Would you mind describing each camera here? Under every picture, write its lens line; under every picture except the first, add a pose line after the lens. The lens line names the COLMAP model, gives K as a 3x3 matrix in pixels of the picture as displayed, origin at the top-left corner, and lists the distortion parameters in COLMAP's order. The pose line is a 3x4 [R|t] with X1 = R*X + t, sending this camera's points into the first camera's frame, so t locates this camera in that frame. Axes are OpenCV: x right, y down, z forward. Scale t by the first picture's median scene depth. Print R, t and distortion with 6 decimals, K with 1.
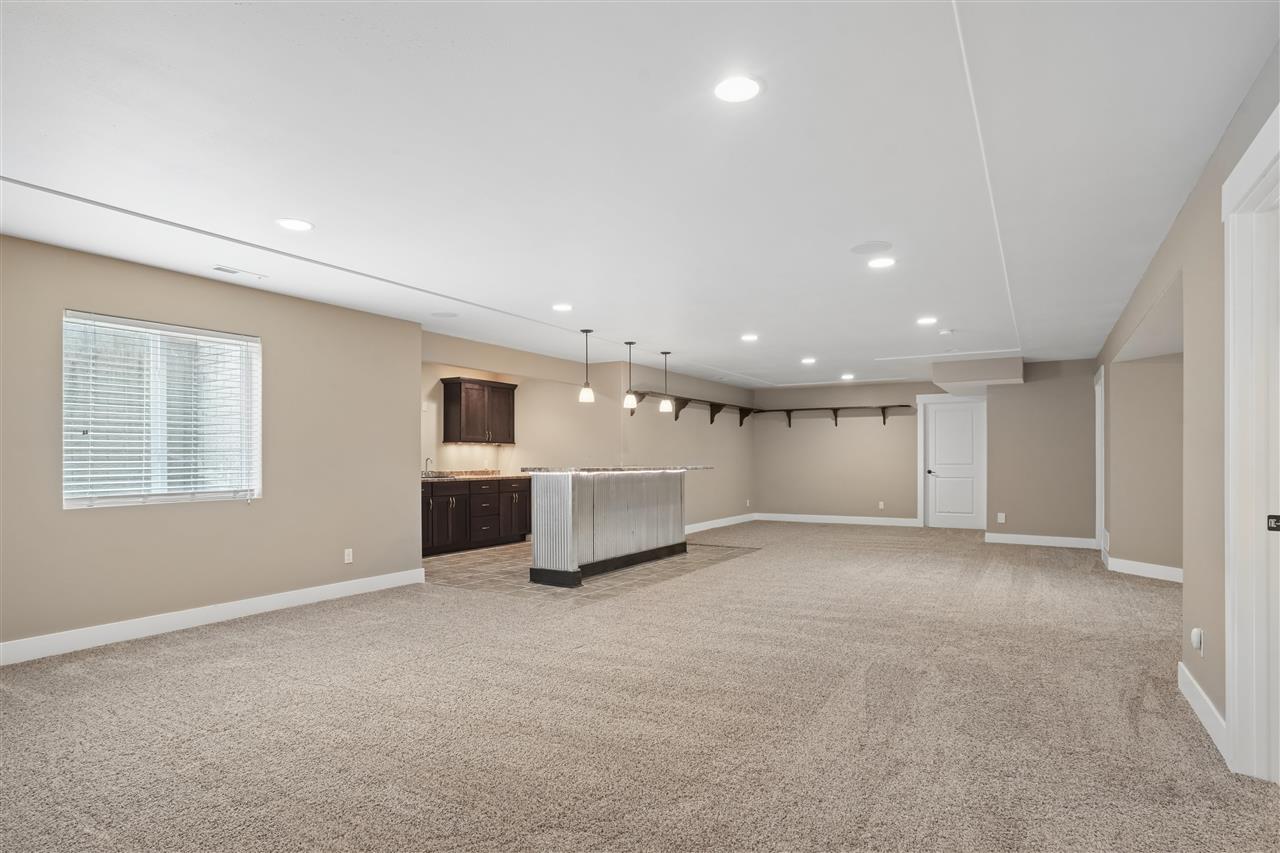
lens RADIAL K [[677.0, 0, 633.6], [0, 677.0, 453.5], [0, 0, 1]] dist [-0.005016, -0.000083]
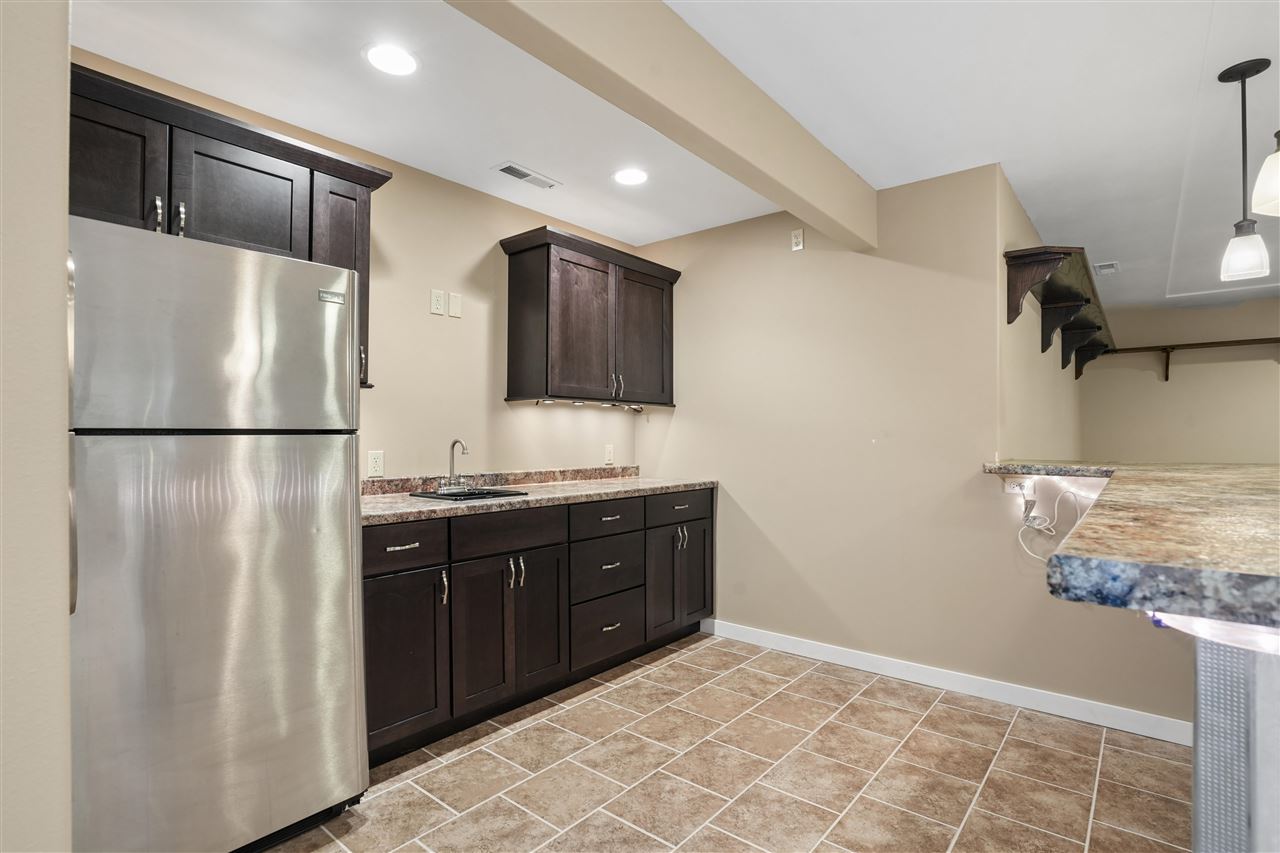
lens RADIAL K [[604.6, 0, 629.4], [0, 604.6, 431.4], [0, 0, 1]] dist [-0.032255, 0.003796]
pose [[0.986773, 0.000741, -0.162107, -0.148841], [-0.000942, 0.999999, -0.001162, 0.002255], [0.162106, 0.001299, 0.986773, 0.646140]]
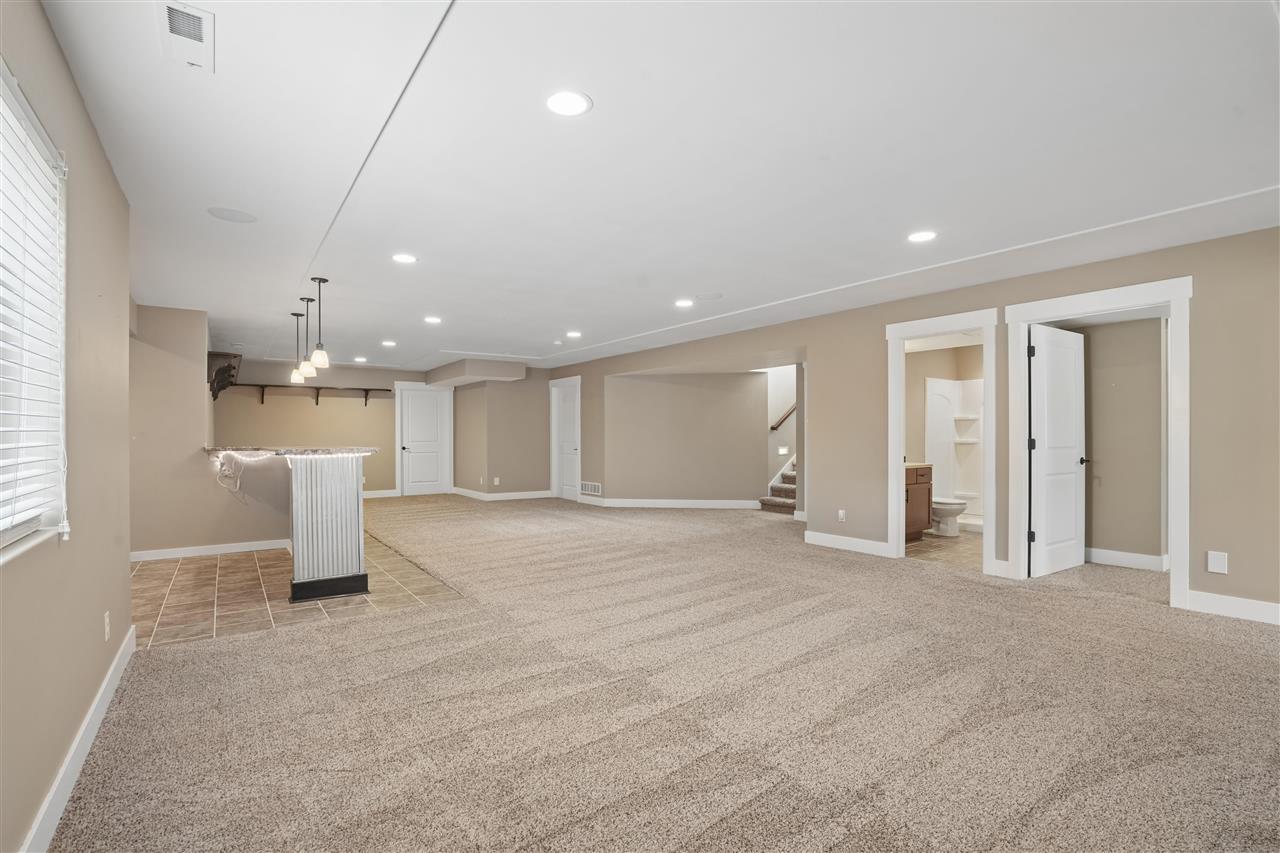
lens RADIAL K [[604.6, 0, 627.2], [0, 604.6, 431.9], [0, 0, 1]] dist [-0.032255, 0.003796]
pose [[0.410006, 0.004744, 0.912070, -0.426228], [-0.002840, 0.999988, -0.003925, 0.002234], [-0.912078, -0.000981, 0.410015, 0.277240]]
